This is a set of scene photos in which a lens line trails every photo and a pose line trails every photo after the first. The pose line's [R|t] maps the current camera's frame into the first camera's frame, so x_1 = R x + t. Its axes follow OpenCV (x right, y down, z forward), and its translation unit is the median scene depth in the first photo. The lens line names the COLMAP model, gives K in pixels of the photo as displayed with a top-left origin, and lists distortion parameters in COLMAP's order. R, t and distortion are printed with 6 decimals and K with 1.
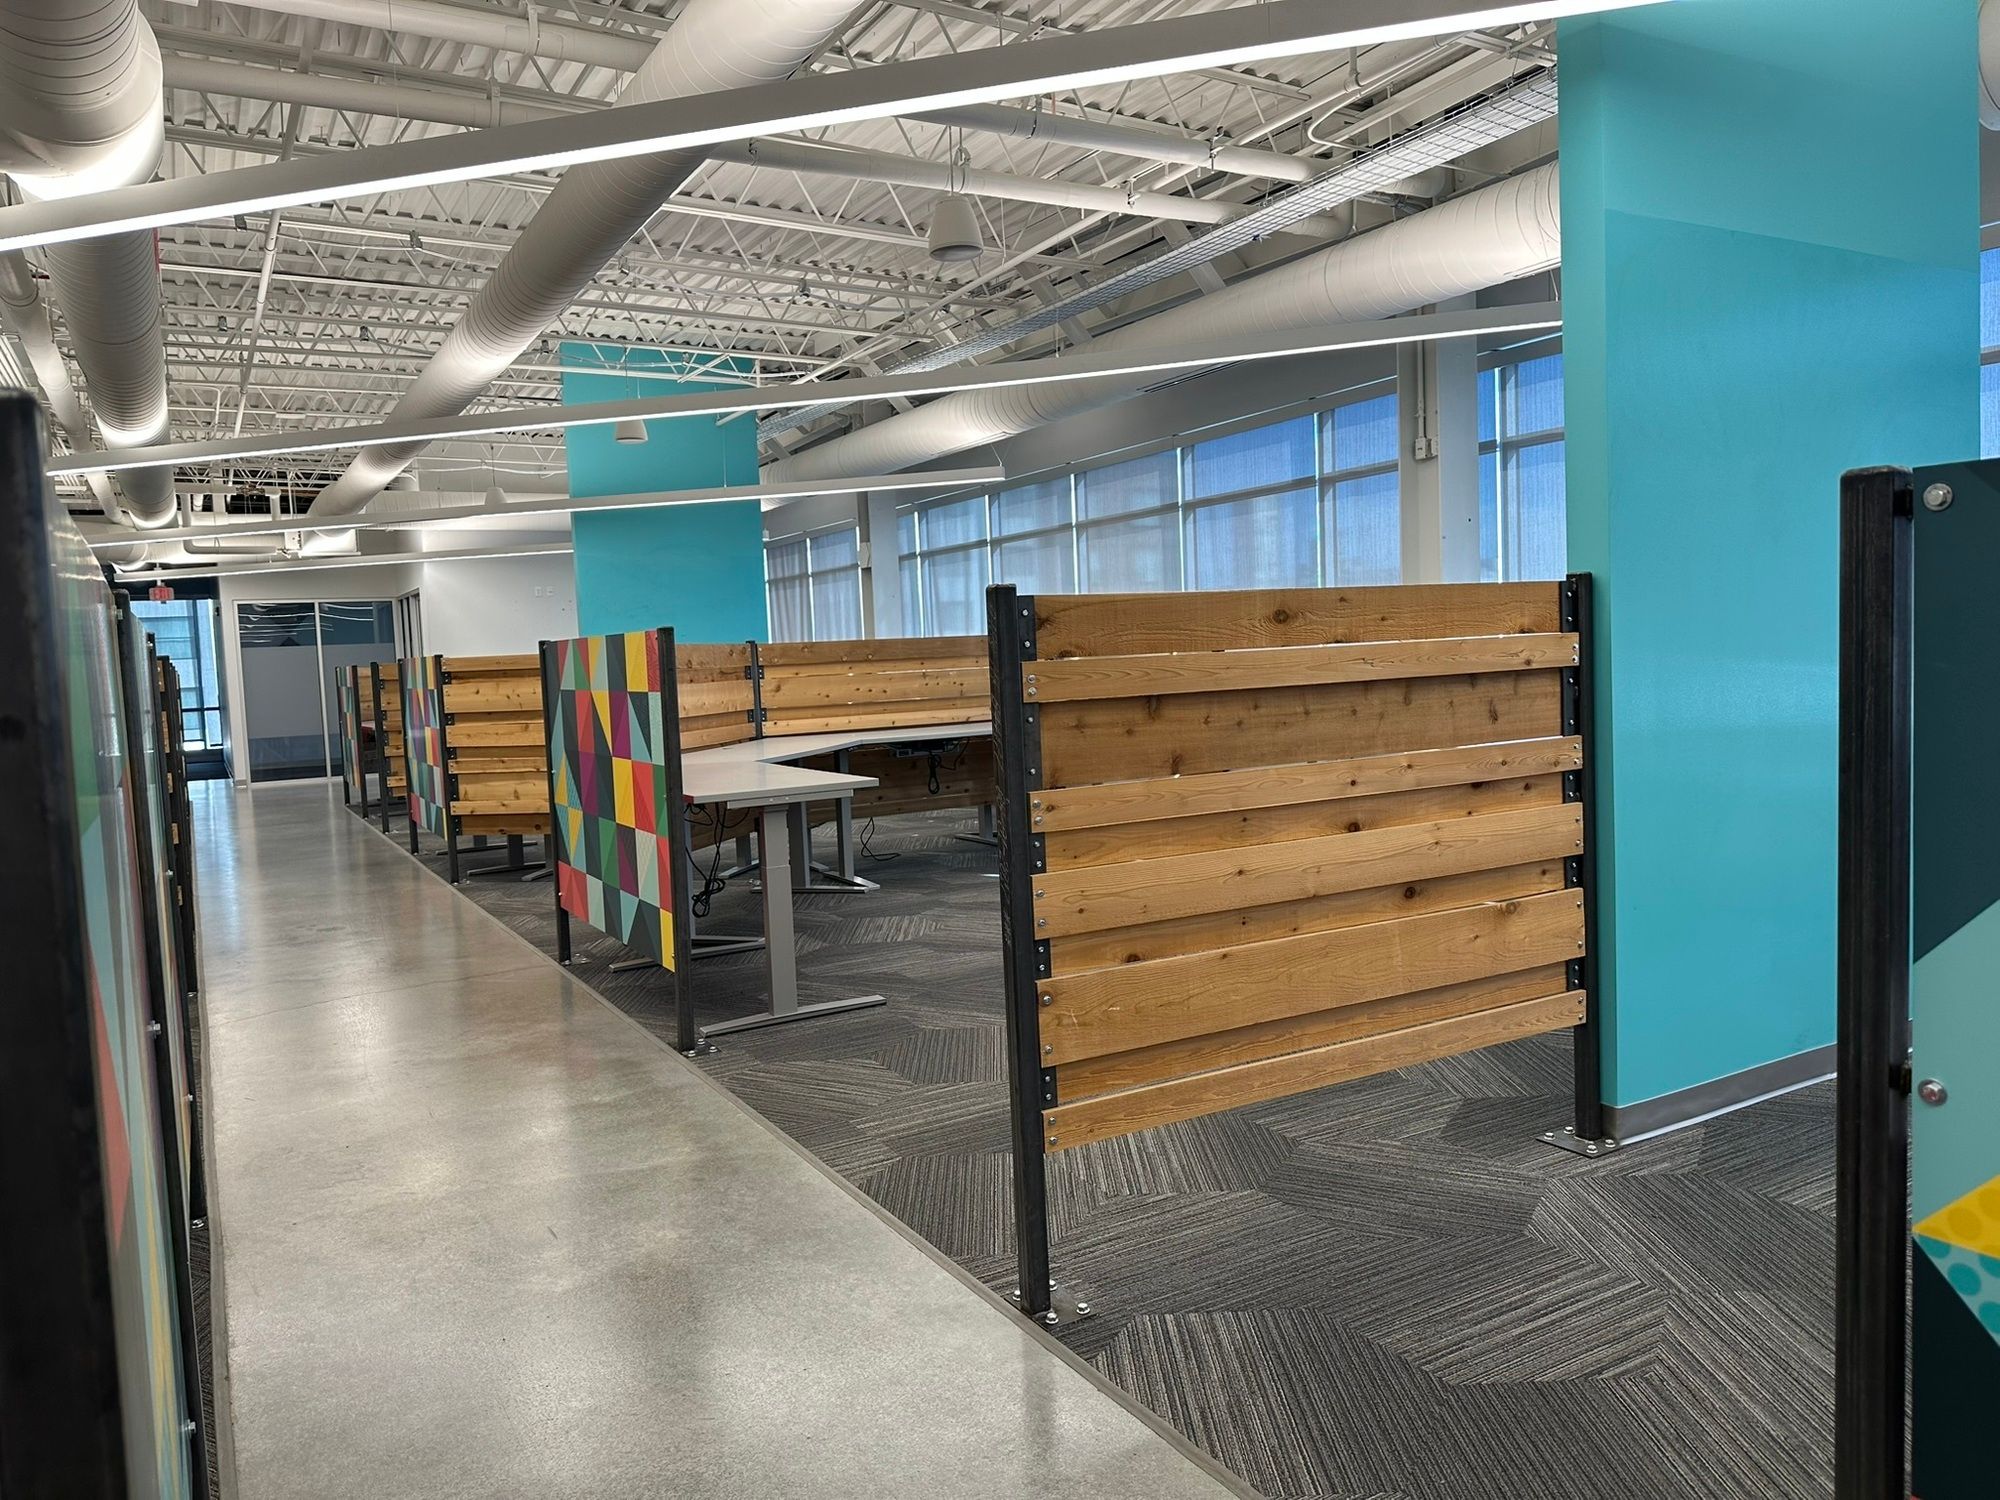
lens RADIAL K [[1419.9, 0, 1019.4], [0, 1419.9, 742.6], [0, 0, 1]] dist [0.115143, -0.140791]
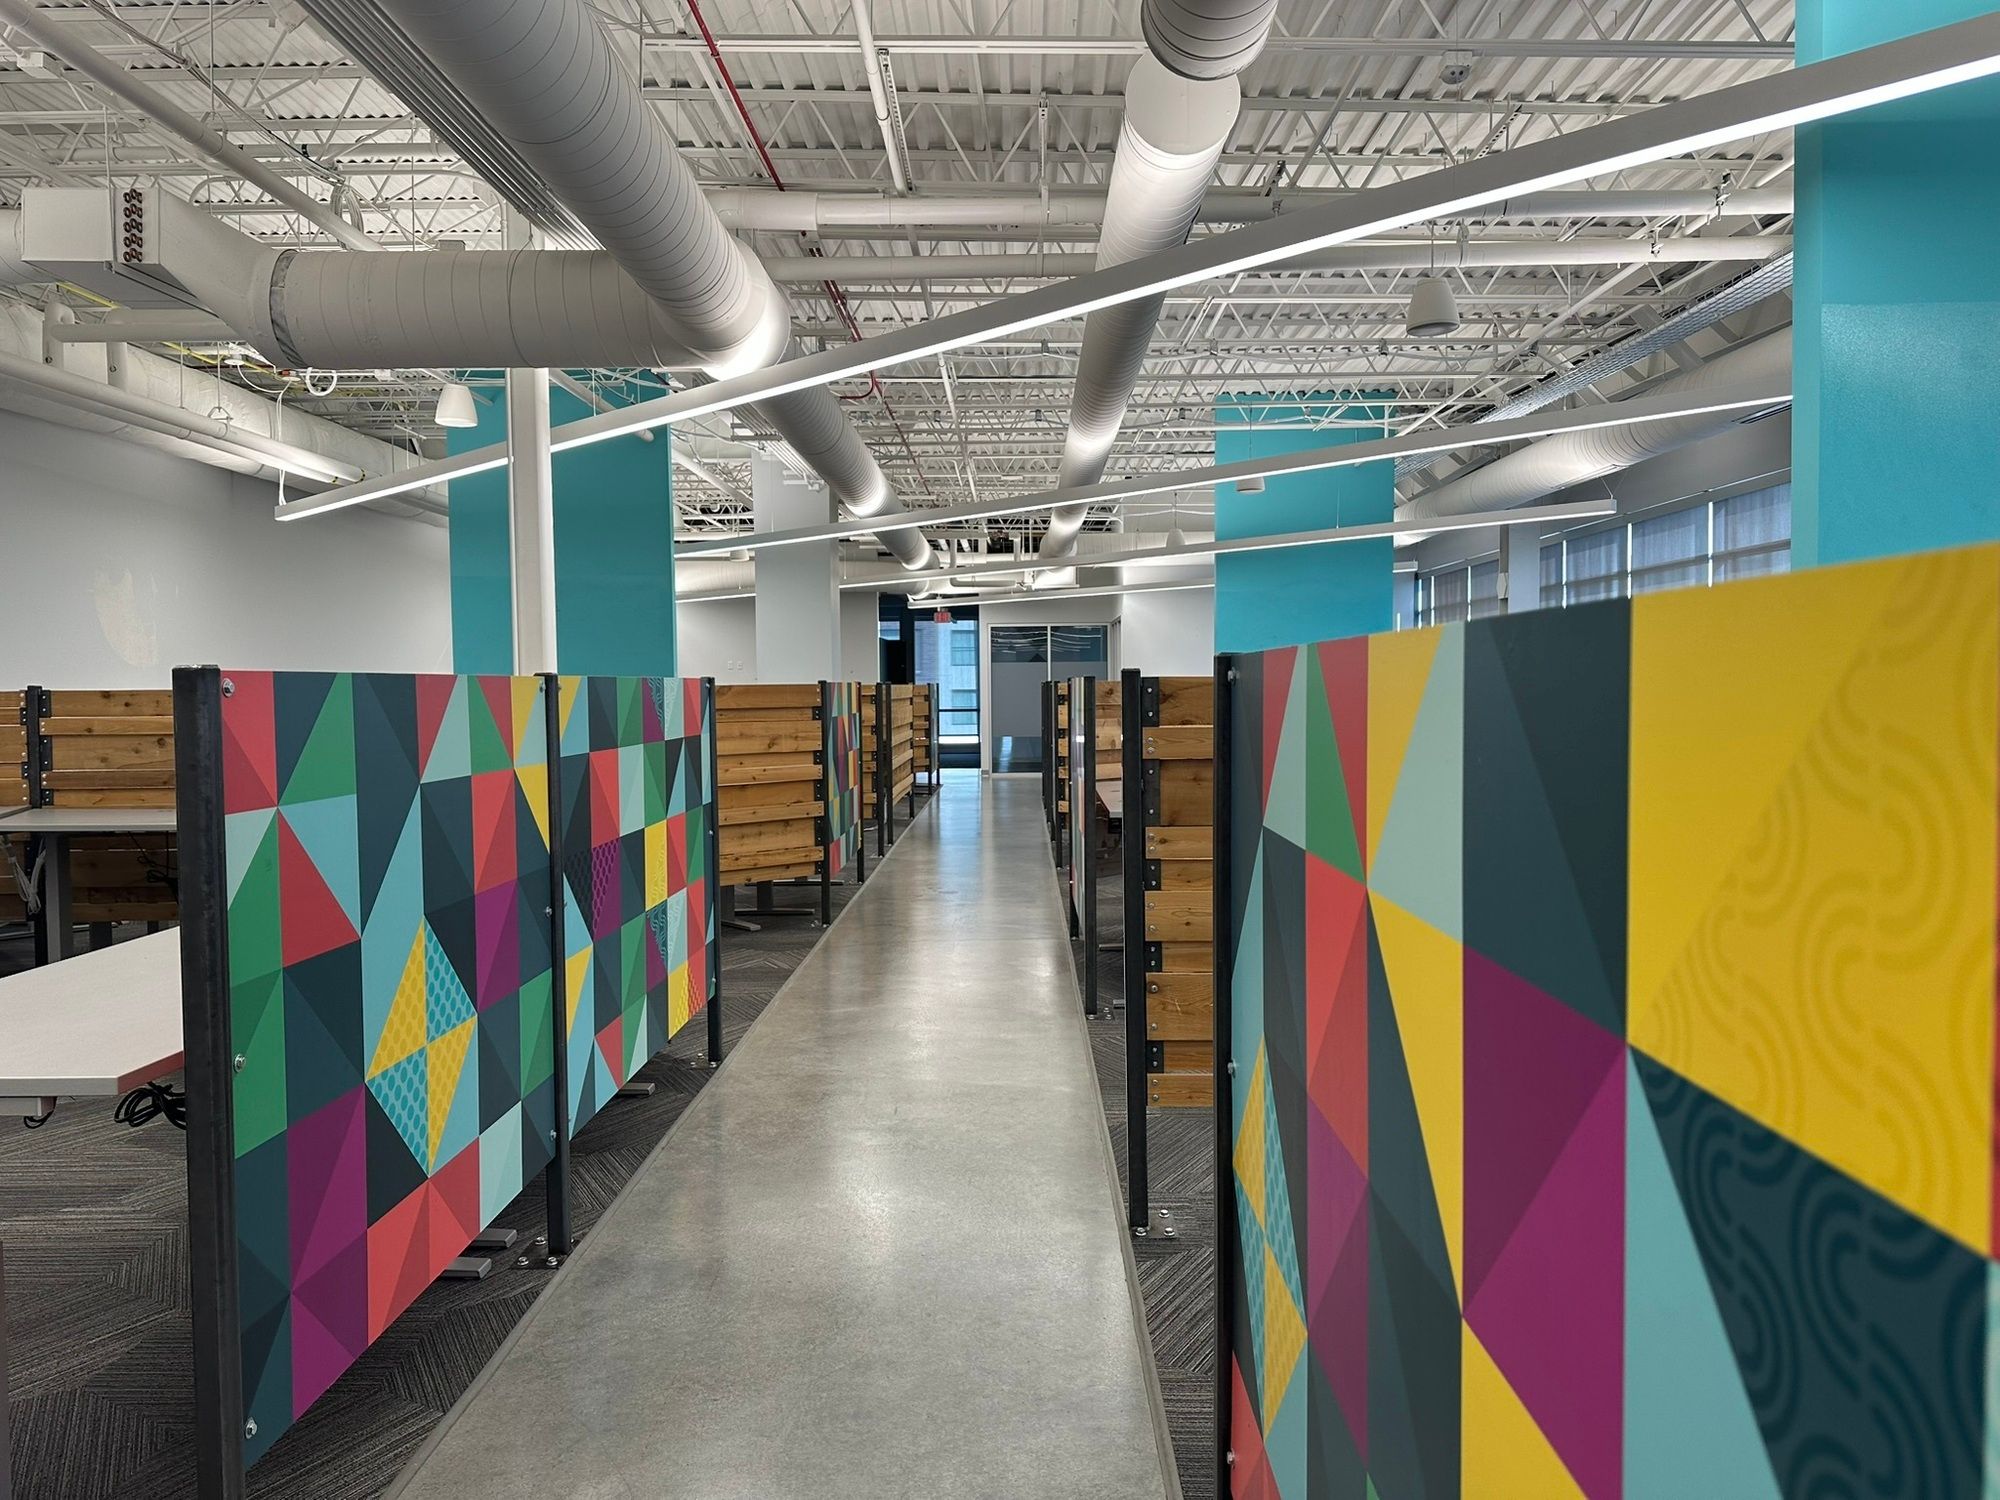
lens RADIAL K [[1419.9, 0, 1019.4], [0, 1419.9, 742.6], [0, 0, 1]] dist [0.115143, -0.140791]
pose [[0.868509, 0.055631, -0.492543, 0.099259], [-0.060955, 0.998127, 0.005252, -0.007733], [0.491912, 0.025461, 0.870273, -0.035897]]
